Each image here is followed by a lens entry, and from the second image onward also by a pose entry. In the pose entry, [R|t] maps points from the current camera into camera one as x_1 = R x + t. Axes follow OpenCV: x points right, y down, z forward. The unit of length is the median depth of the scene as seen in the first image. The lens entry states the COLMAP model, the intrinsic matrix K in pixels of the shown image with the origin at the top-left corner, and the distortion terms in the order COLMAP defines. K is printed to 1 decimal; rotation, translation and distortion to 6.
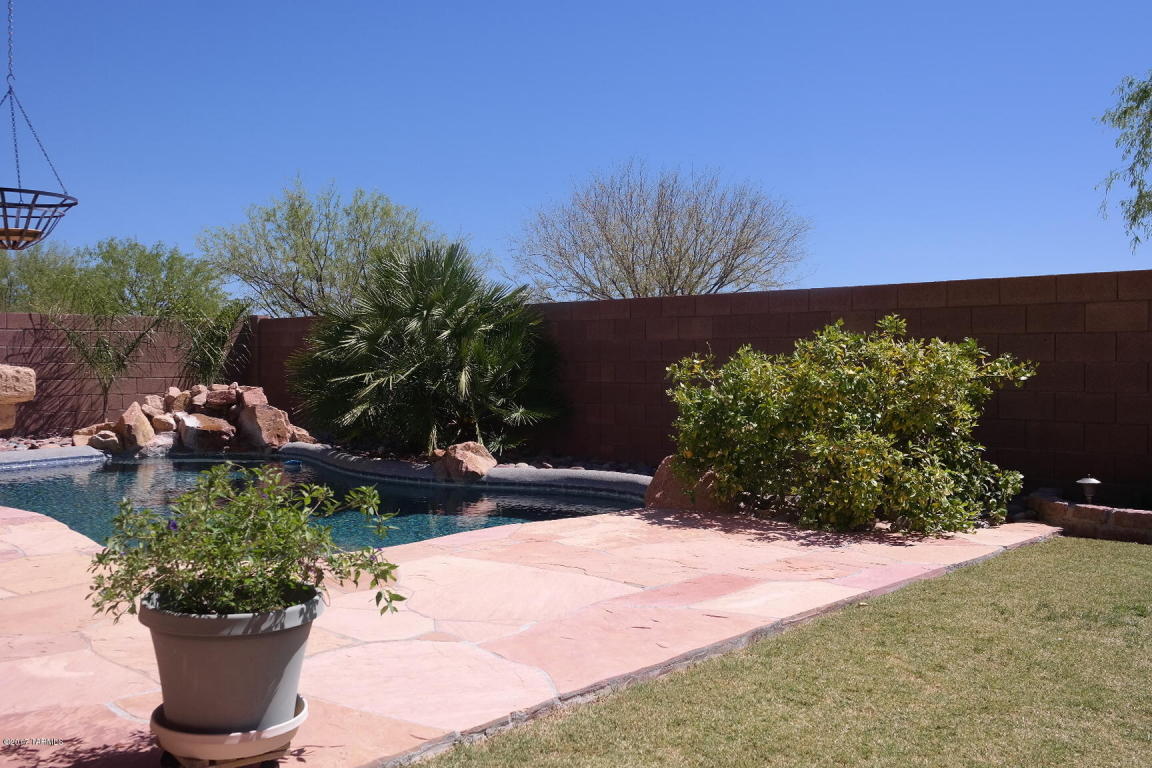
lens RADIAL K [[998.4, 0, 567.4], [0, 998.4, 385.1], [0, 0, 1]] dist [0.011736, -0.002799]
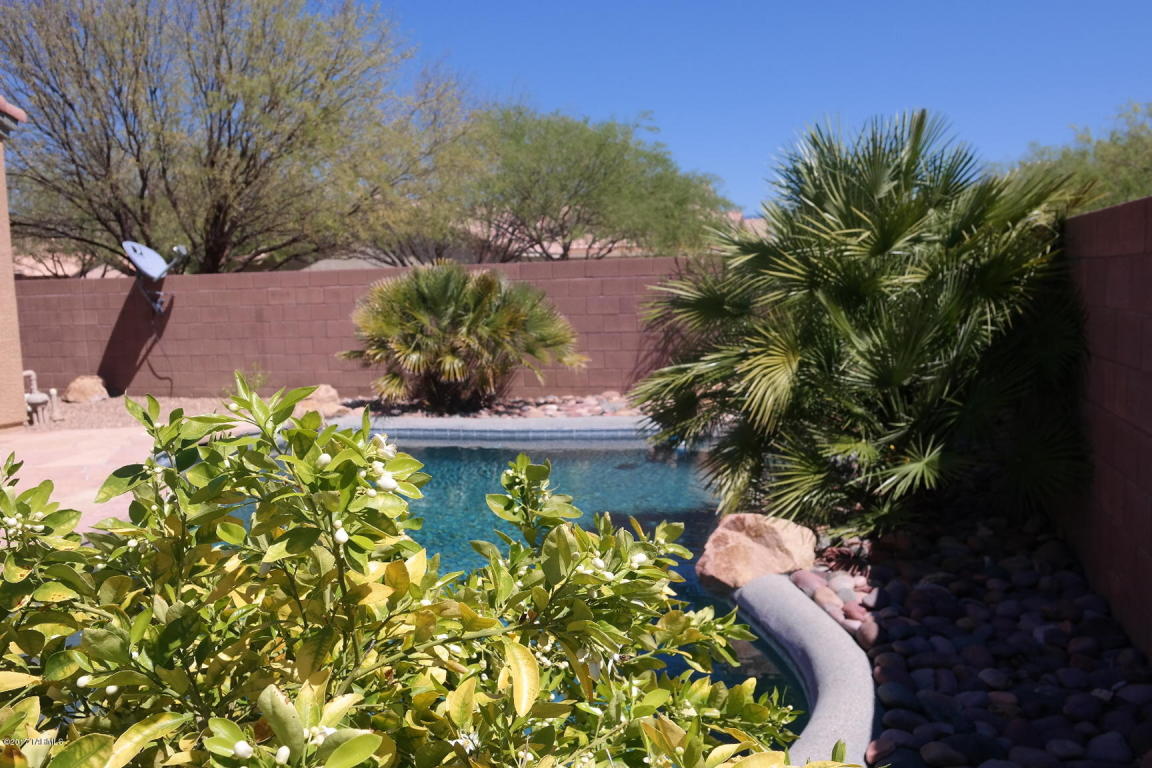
lens RADIAL K [[1022.1, 0, 577.2], [0, 1022.1, 382.5], [0, 0, 1]] dist [0.015478, 0.005687]
pose [[0.468725, 0.076658, -0.880012, 0.249550], [0.006570, 0.995897, 0.090253, -0.045768], [0.883320, -0.048086, 0.466298, 0.535020]]
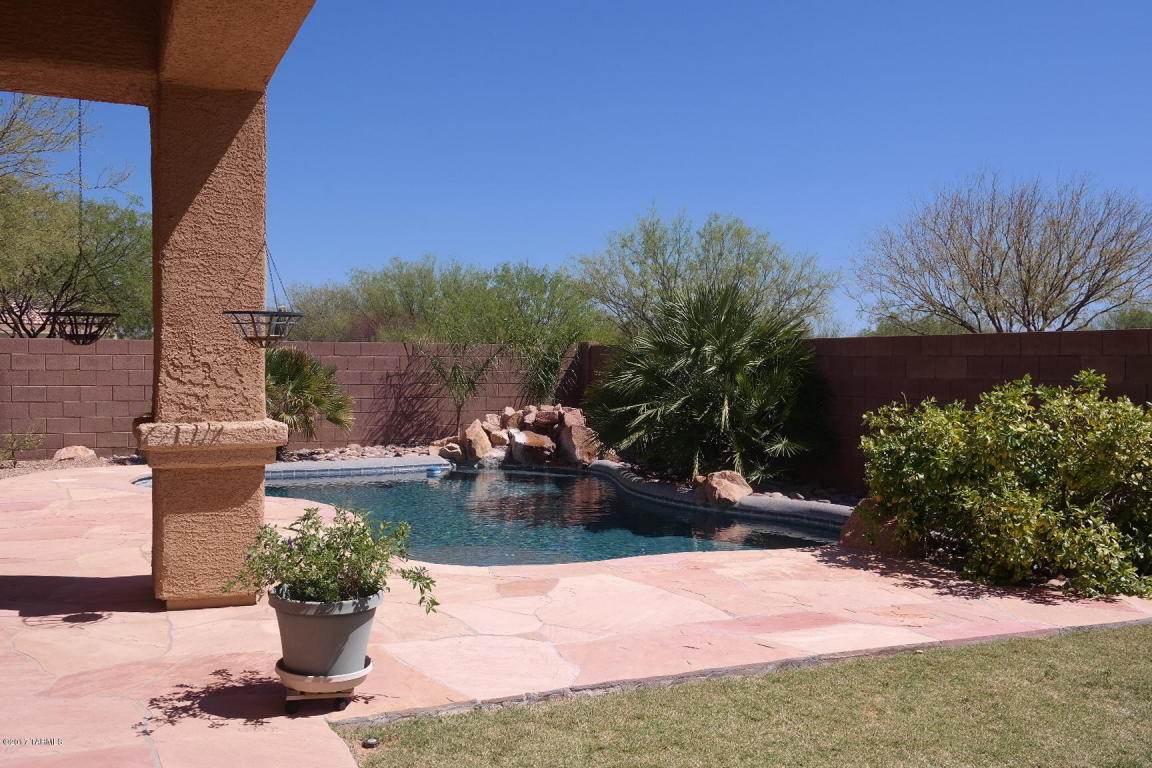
lens RADIAL K [[1022.1, 0, 577.2], [0, 1022.1, 382.5], [0, 0, 1]] dist [0.015478, 0.005687]
pose [[0.926674, 0.015864, -0.375531, 0.131866], [-0.018874, 0.999812, -0.004340, -0.024315], [0.375392, 0.011110, 0.926800, -0.072593]]
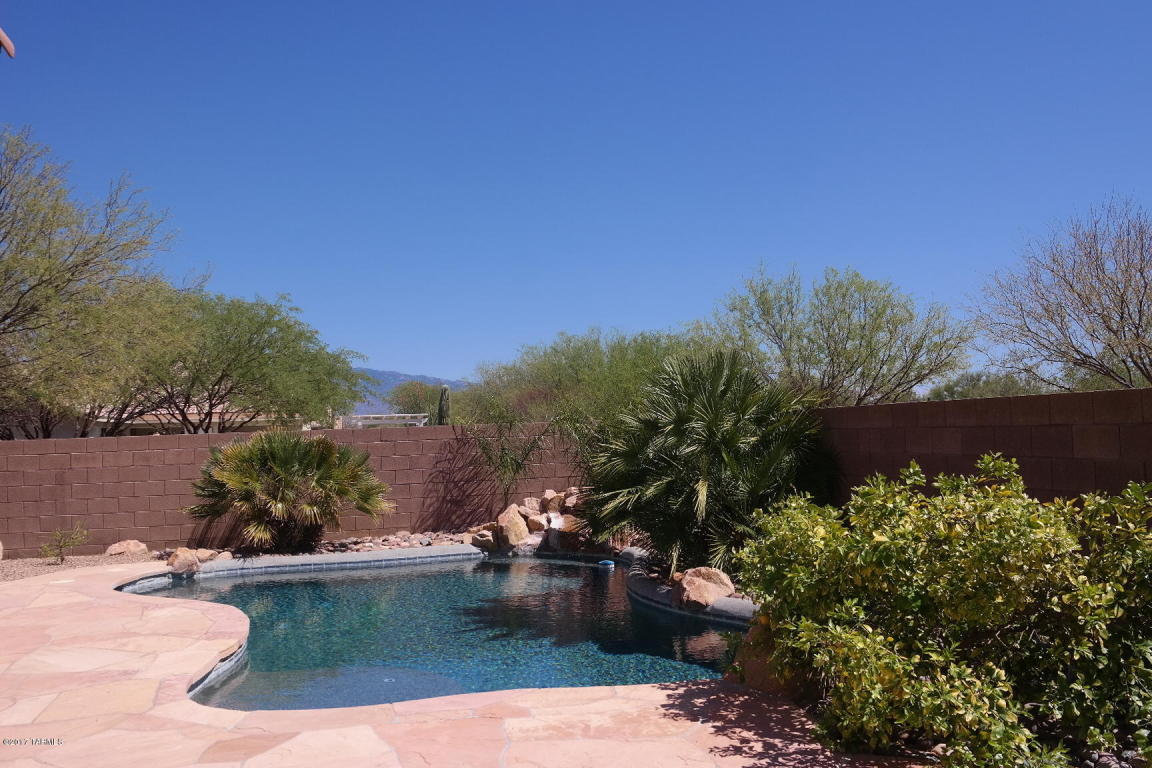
lens RADIAL K [[1002.9, 0, 581.8], [0, 1002.9, 380.1], [0, 0, 1]] dist [0.005532, 0.012404]
pose [[0.826822, -0.052769, -0.559984, 0.272483], [0.016443, 0.997432, -0.069712, -0.043083], [0.562224, 0.048432, 0.825566, 0.116824]]
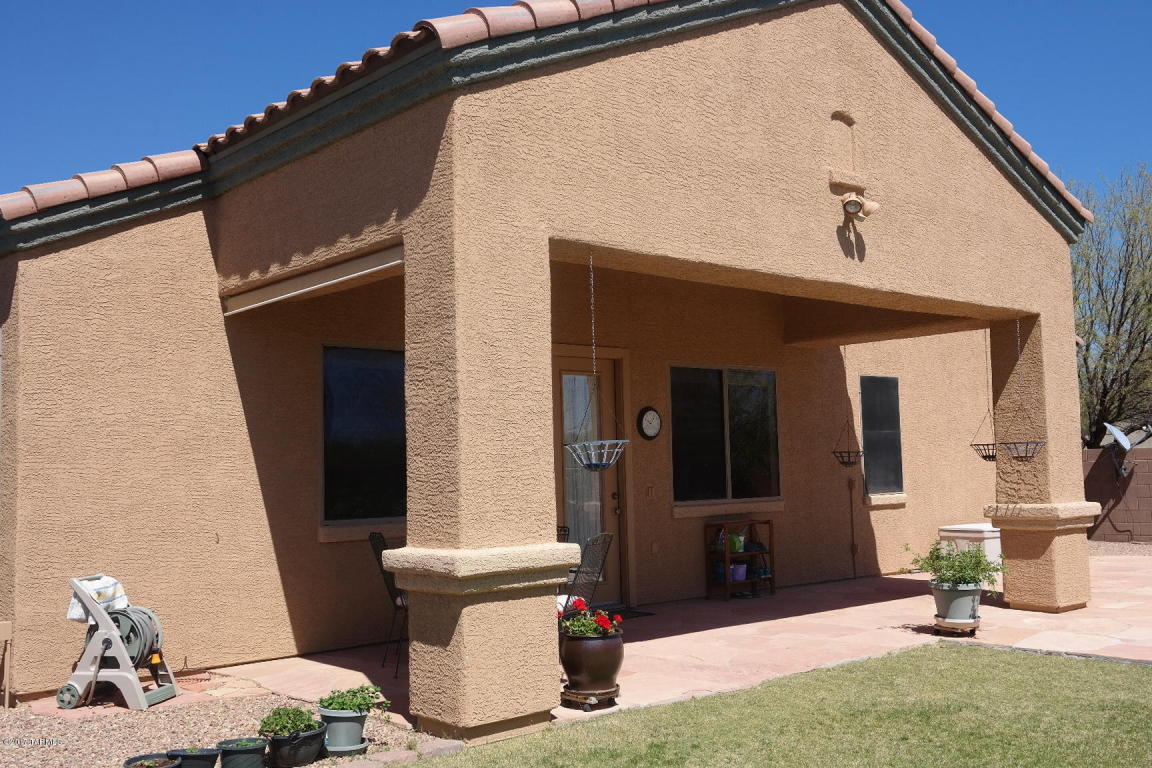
lens RADIAL K [[1137.7, 0, 572.4], [0, 1137.7, 384.6], [0, 0, 1]] dist [0.044313, 0.013631]
pose [[-0.102901, -0.075014, -0.991859, 0.735737], [-0.000370, 0.997155, -0.075377, -0.031110], [0.994692, -0.007389, -0.102636, 0.026118]]
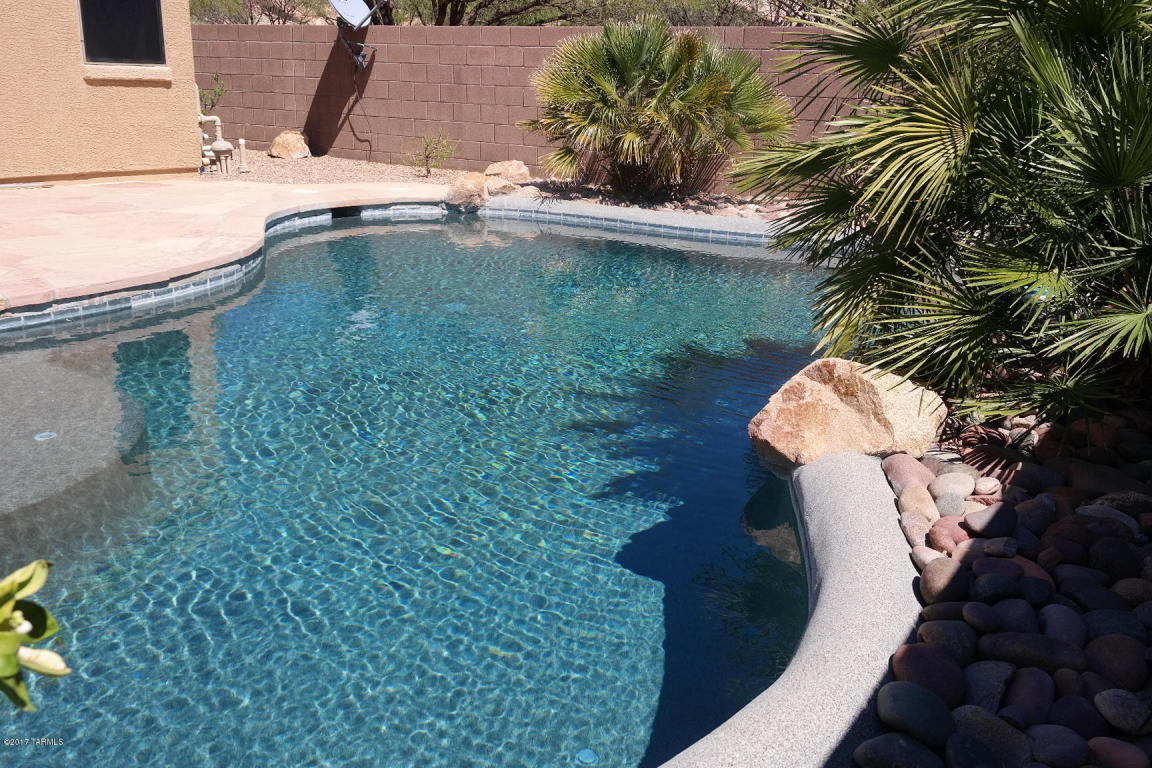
lens RADIAL K [[1049.1, 0, 572.3], [0, 1049.1, 382.7], [0, 0, 1]] dist [0.008673, 0.088609]
pose [[0.191305, 0.282816, -0.939903, 0.177604], [-0.057127, 0.959174, 0.276987, -0.023887], [0.979867, 0.000705, 0.199651, 0.657639]]
